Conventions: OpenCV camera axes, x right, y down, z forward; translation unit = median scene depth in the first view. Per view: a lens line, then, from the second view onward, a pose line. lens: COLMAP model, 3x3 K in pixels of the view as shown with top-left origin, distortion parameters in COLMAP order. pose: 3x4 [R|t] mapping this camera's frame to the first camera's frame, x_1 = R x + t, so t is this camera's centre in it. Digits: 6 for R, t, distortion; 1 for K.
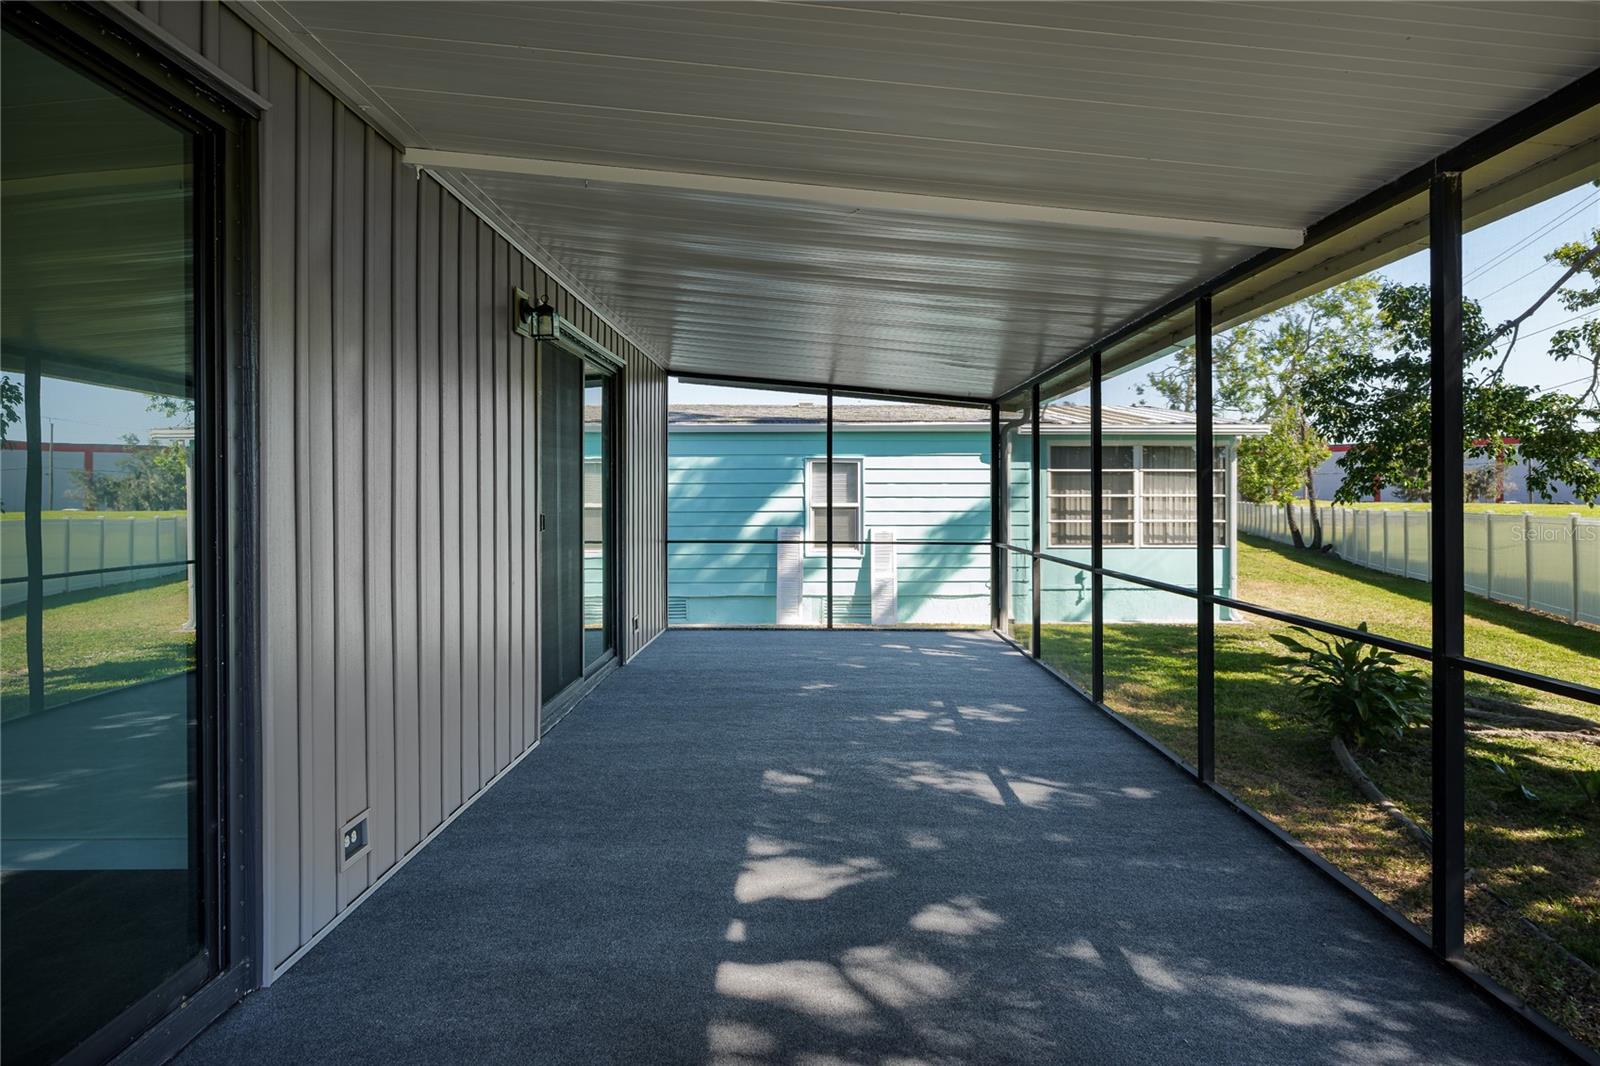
lens RADIAL K [[873.4, 0, 797.2], [0, 873.4, 526.8], [0, 0, 1]] dist [-0.001209, 0.001121]
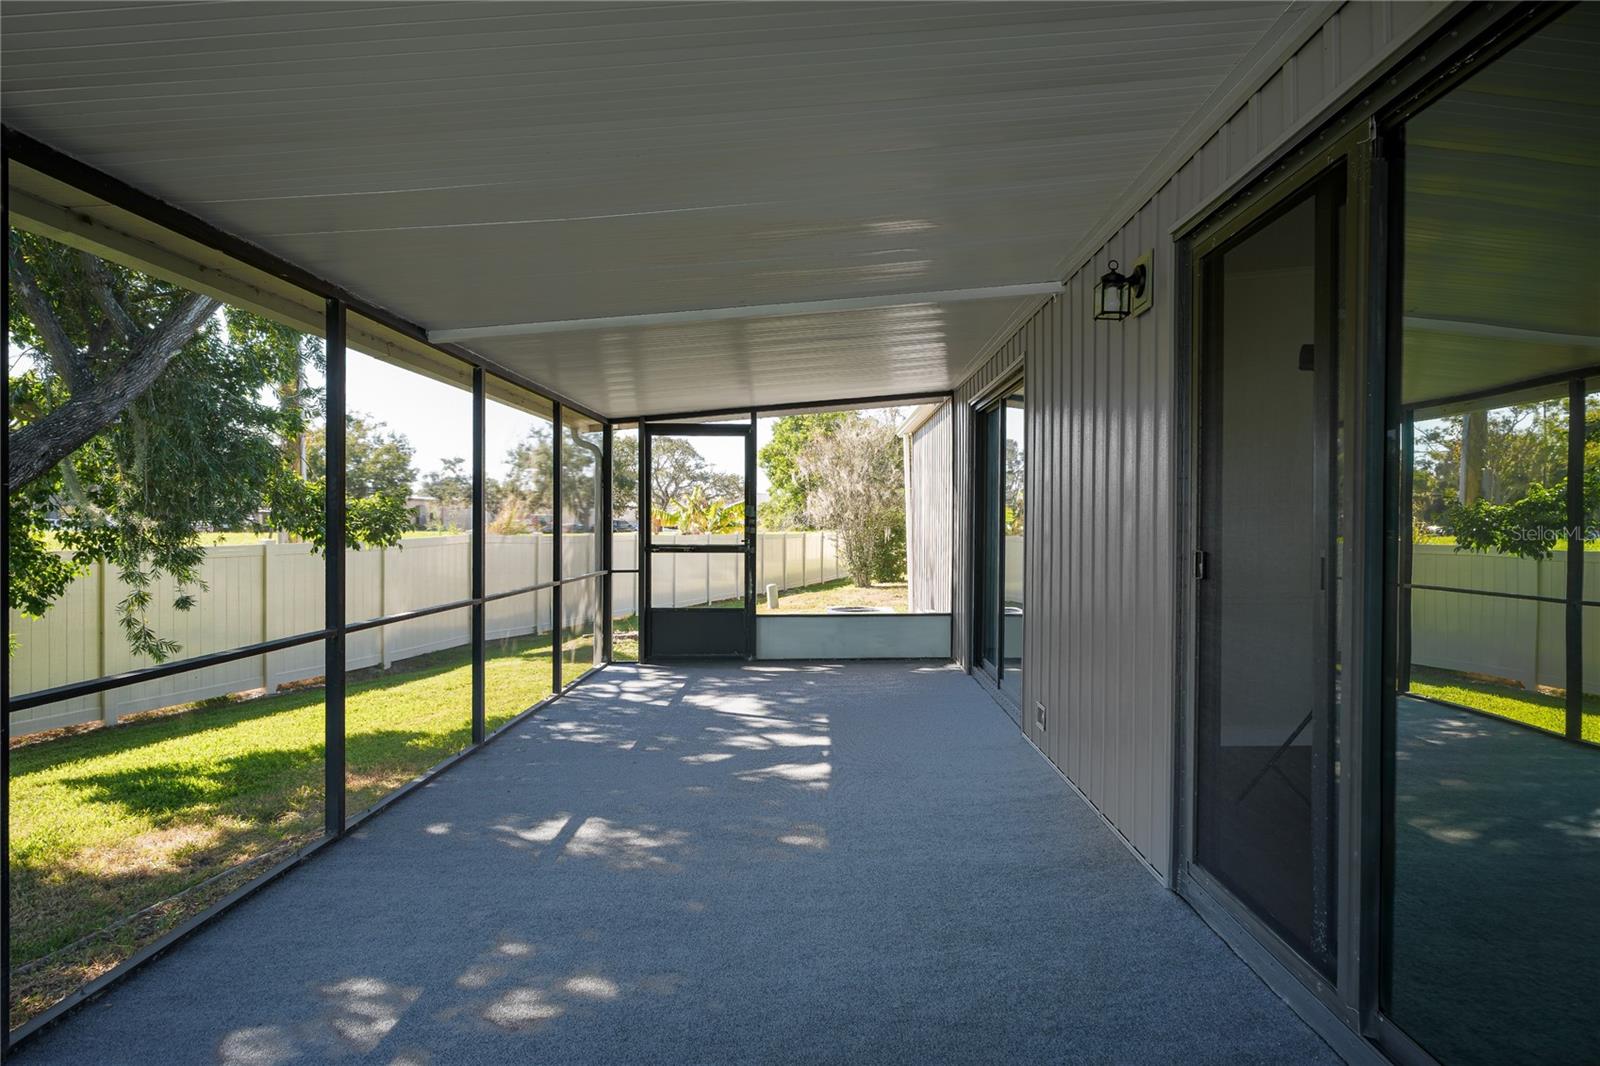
lens RADIAL K [[873.4, 0, 797.2], [0, 873.4, 526.8], [0, 0, 1]] dist [-0.001209, 0.001121]
pose [[-0.999872, 0.007723, 0.013999, -0.027132], [0.008080, 0.999638, 0.025646, -0.060975], [-0.013796, 0.025756, -0.999573, 2.382113]]
